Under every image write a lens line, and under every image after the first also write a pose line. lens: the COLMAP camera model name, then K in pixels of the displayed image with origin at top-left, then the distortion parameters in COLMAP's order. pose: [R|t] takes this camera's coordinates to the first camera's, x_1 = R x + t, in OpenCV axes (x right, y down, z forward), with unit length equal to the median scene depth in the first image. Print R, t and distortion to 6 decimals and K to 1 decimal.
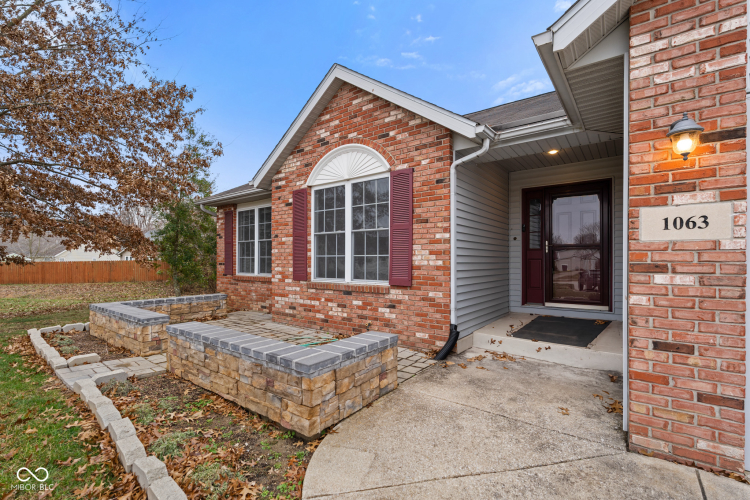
lens RADIAL K [[345.3, 0, 373.7], [0, 345.3, 259.3], [0, 0, 1]] dist [-0.010768, 0.000004]
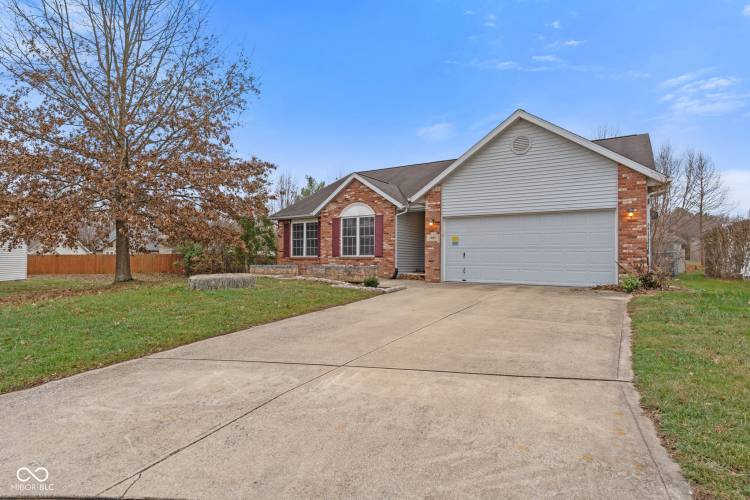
lens RADIAL K [[407.0, 0, 375.0], [0, 407.0, 250.0], [0, 0, 1]] dist [0.000625, 0.000040]
pose [[0.996579, 0.008604, 0.082191, -0.183032], [-0.006446, 0.999628, -0.026486, 0.093182], [-0.082389, 0.025866, 0.996265, -1.883675]]
